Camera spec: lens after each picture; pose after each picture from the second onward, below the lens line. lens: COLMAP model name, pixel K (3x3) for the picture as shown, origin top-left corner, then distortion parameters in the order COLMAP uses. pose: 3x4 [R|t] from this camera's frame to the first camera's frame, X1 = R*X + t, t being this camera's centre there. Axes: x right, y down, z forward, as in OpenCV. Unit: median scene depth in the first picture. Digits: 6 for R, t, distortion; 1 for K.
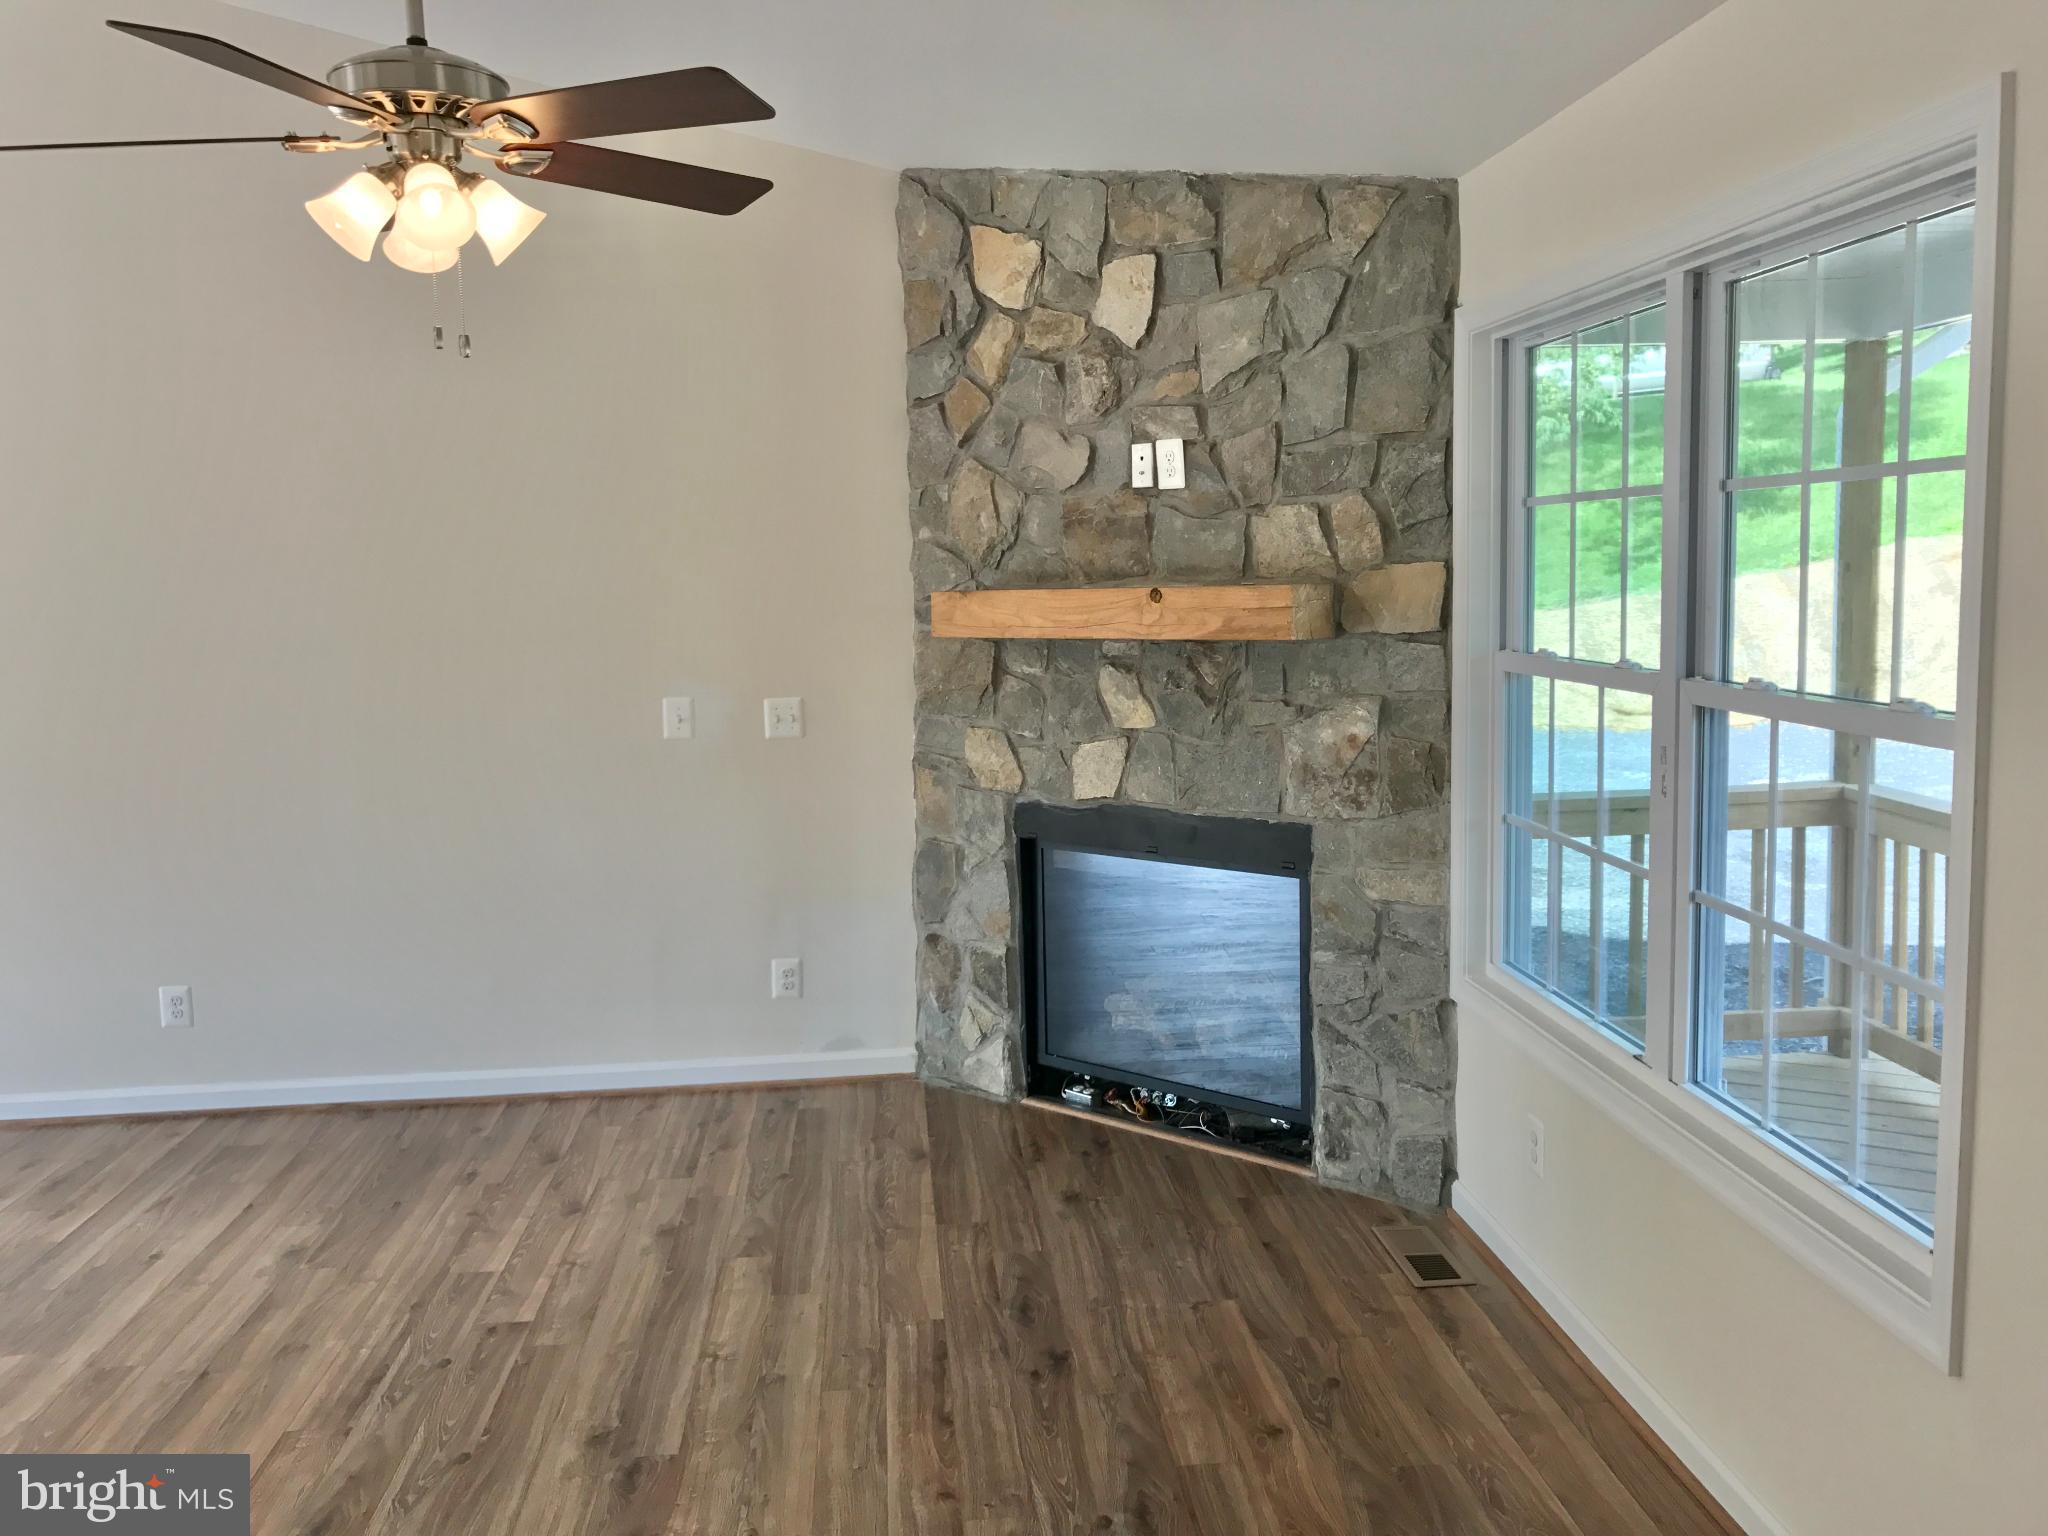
lens RADIAL K [[1606.0, 0, 1024.0], [0, 1606.0, 768.0], [0, 0, 1]] dist [0.007645, -0.087124]
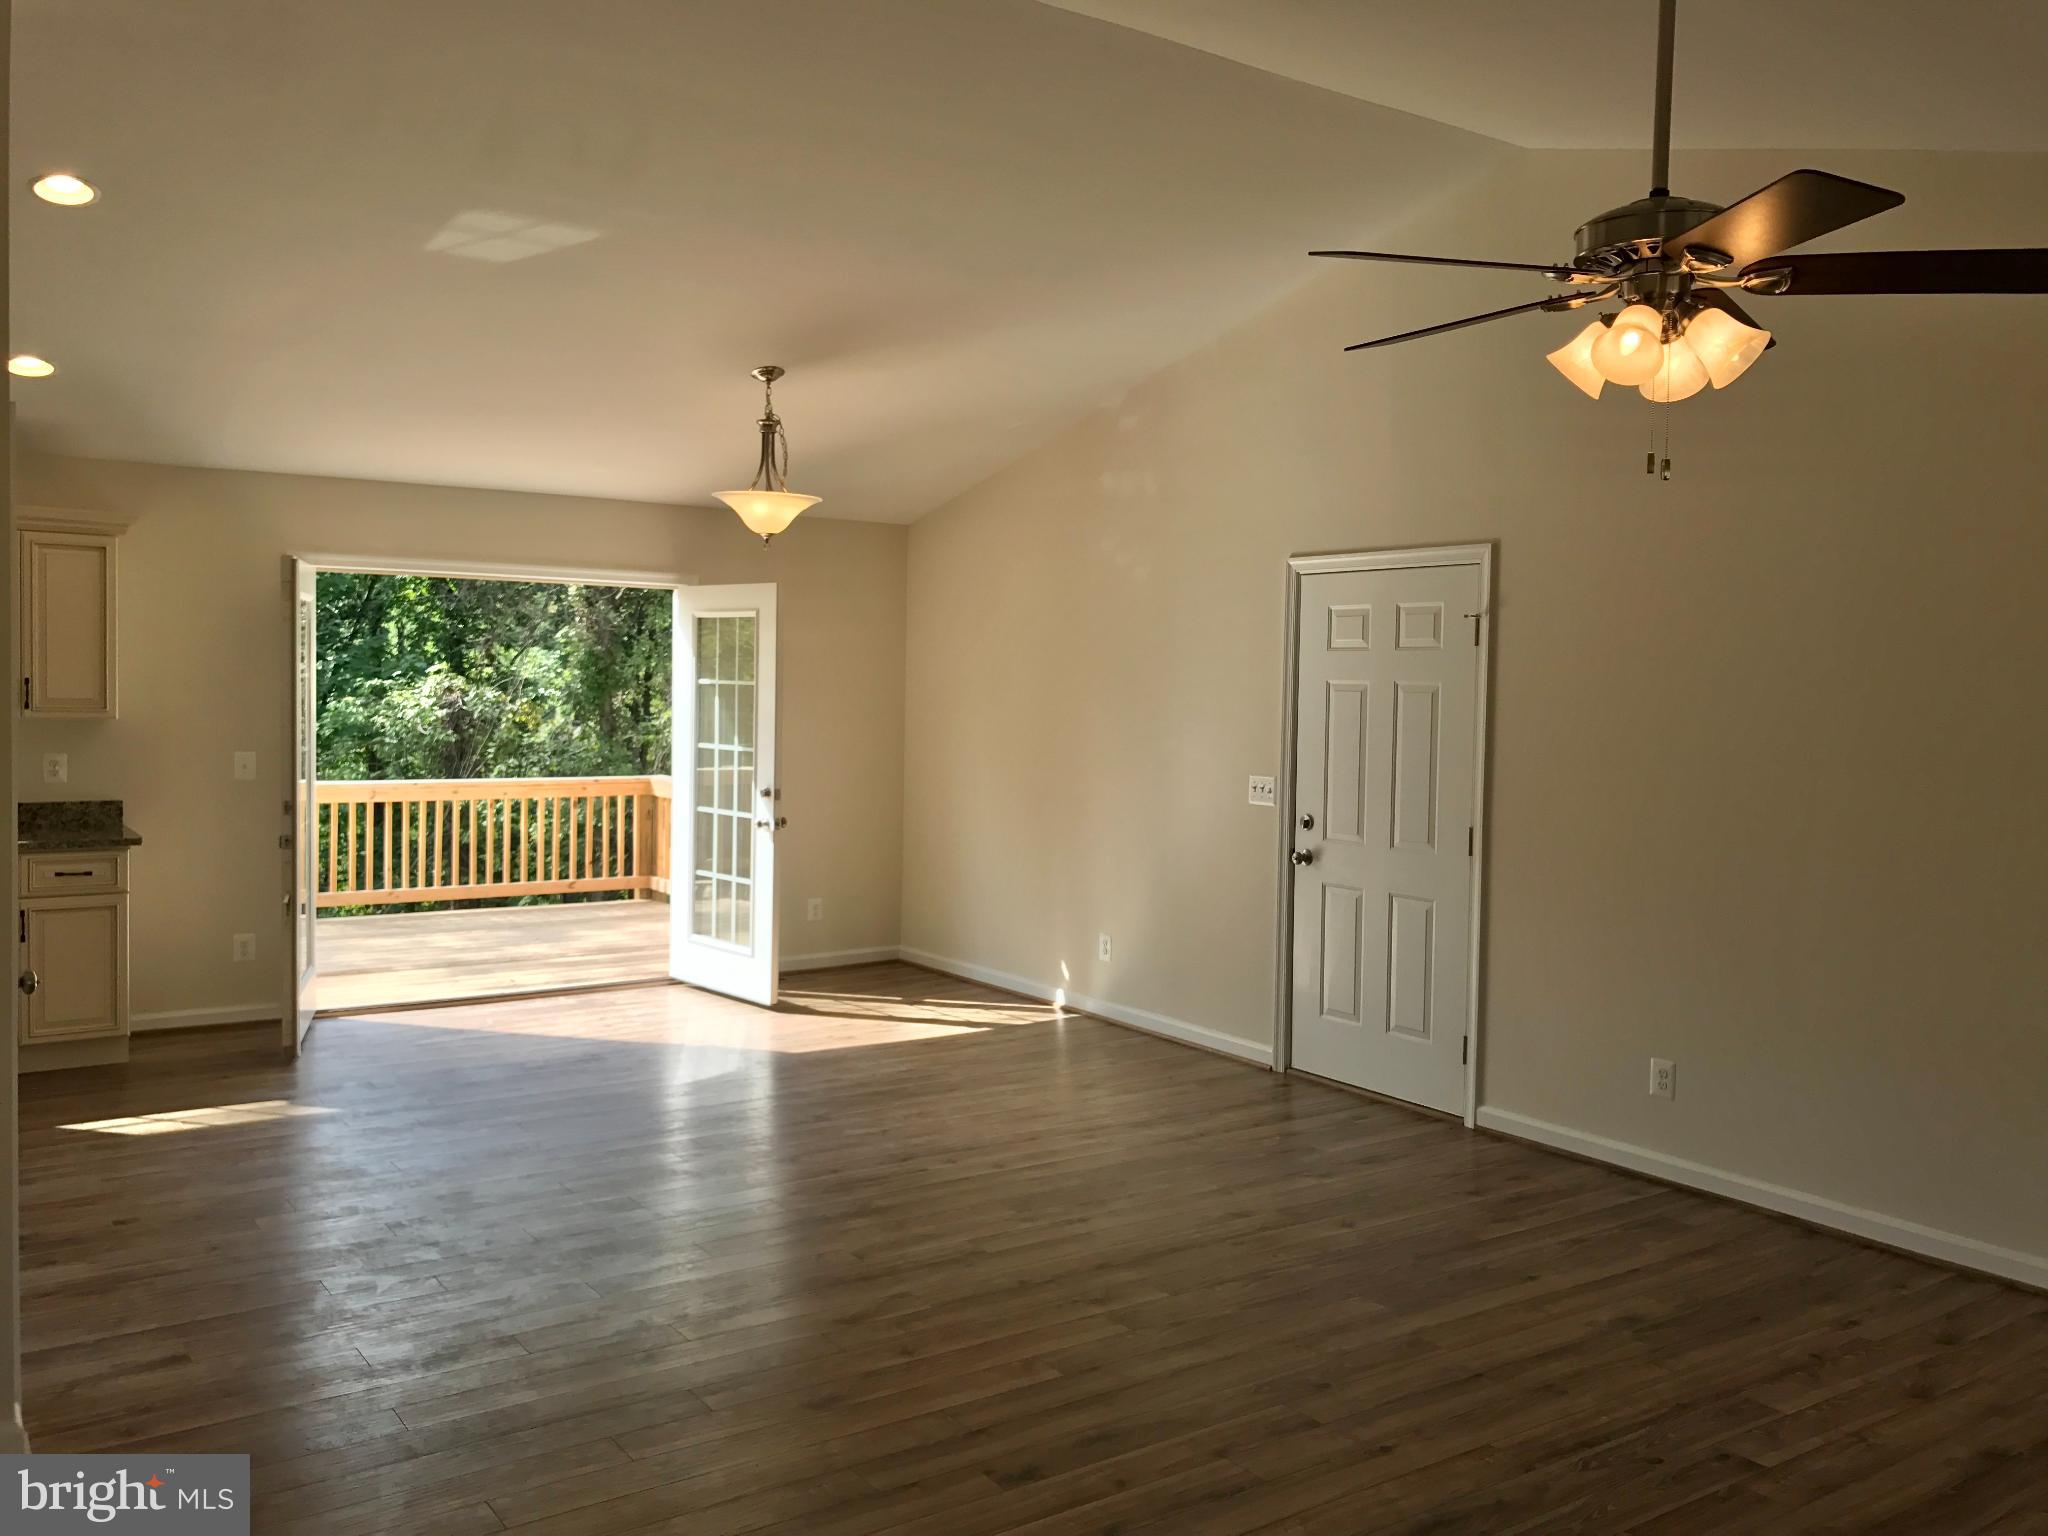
lens RADIAL K [[1606.0, 0, 1024.0], [0, 1606.0, 768.0], [0, 0, 1]] dist [0.007645, -0.087124]
pose [[0.471154, 0.083478, -0.878092, 0.256323], [-0.145170, 0.989275, 0.016155, -0.016837], [0.870023, 0.119861, 0.478219, 0.101161]]
